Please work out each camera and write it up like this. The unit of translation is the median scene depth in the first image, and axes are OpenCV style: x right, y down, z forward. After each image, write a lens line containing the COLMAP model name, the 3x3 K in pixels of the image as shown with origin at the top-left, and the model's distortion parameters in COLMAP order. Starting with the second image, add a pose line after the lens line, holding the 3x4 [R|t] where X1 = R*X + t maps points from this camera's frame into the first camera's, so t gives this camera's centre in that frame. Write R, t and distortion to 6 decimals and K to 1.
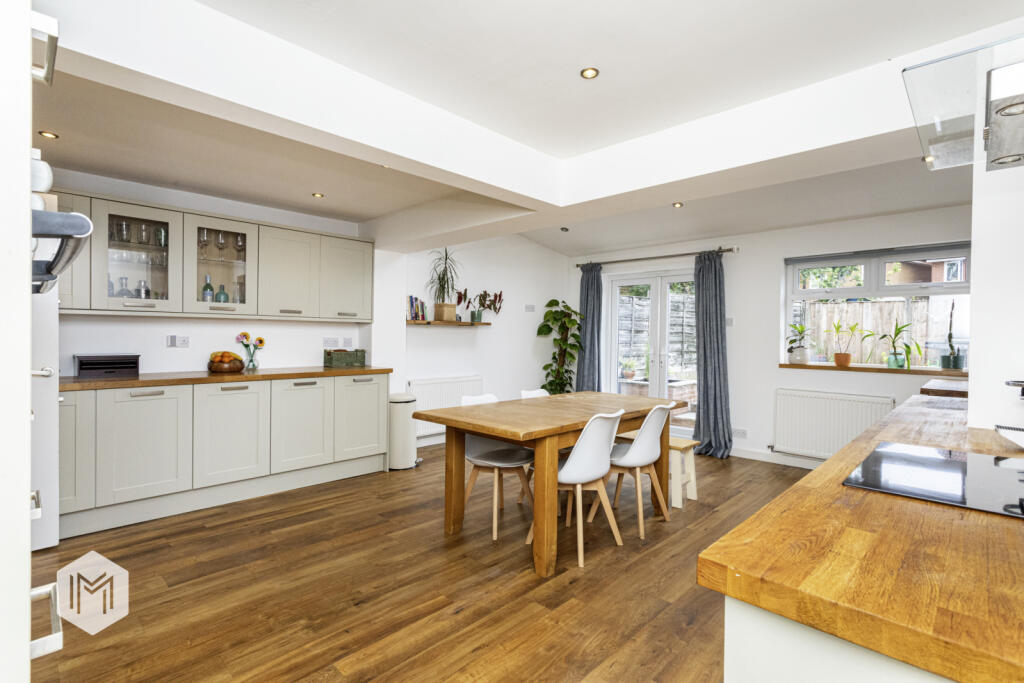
lens RADIAL K [[486.6, 0, 512.0], [0, 486.6, 341.5], [0, 0, 1]] dist [-0.000141, -0.000097]
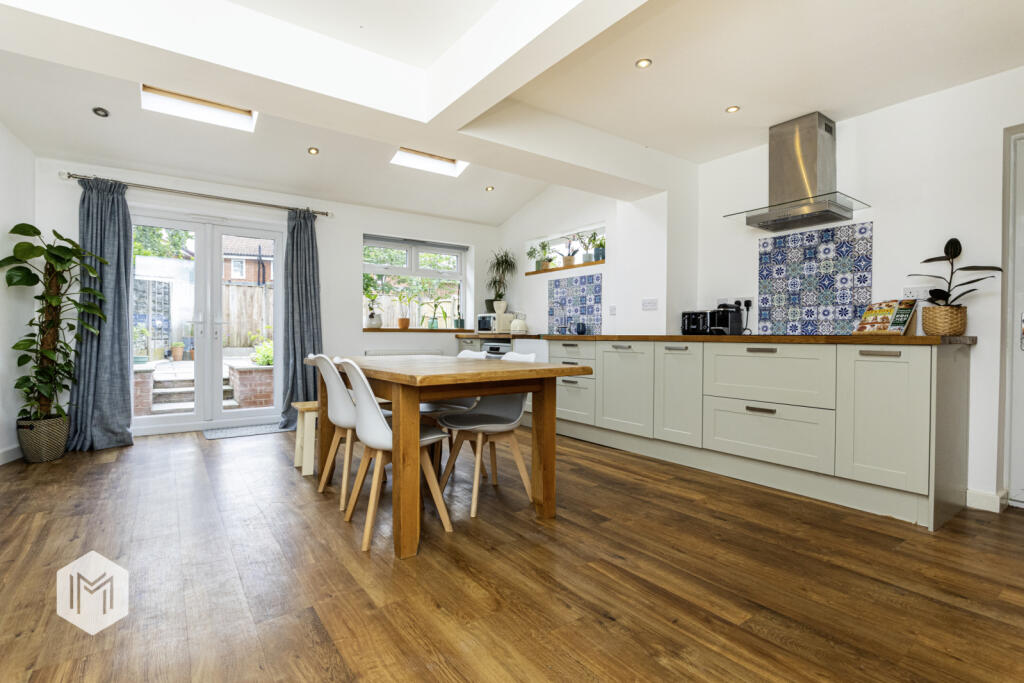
lens RADIAL K [[488.1, 0, 514.0], [0, 488.1, 339.9], [0, 0, 1]] dist [-0.033204, 0.015473]
pose [[0.169138, -0.019891, 0.985392, -0.946557], [0.007554, 0.999793, 0.018885, 0.106461], [-0.985563, 0.004249, 0.169254, 0.933955]]
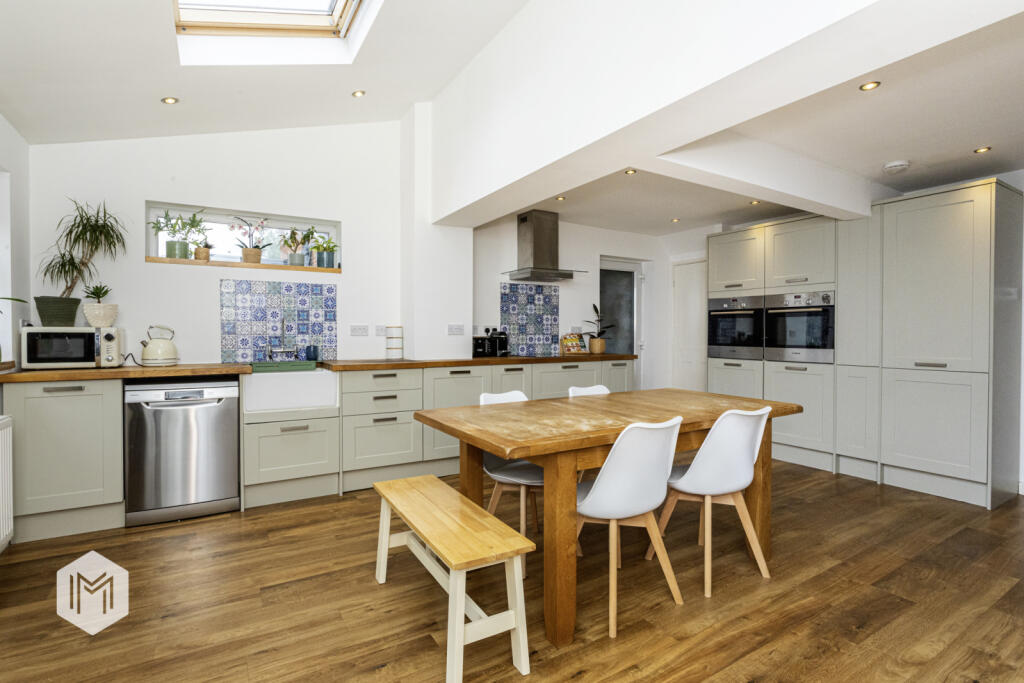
lens RADIAL K [[488.1, 0, 514.0], [0, 488.1, 339.9], [0, 0, 1]] dist [-0.033204, 0.015473]
pose [[-0.967158, -0.013956, 0.253791, 0.092704], [-0.007747, 0.999646, 0.025448, 0.013060], [-0.254057, 0.022646, -0.966924, 2.362791]]
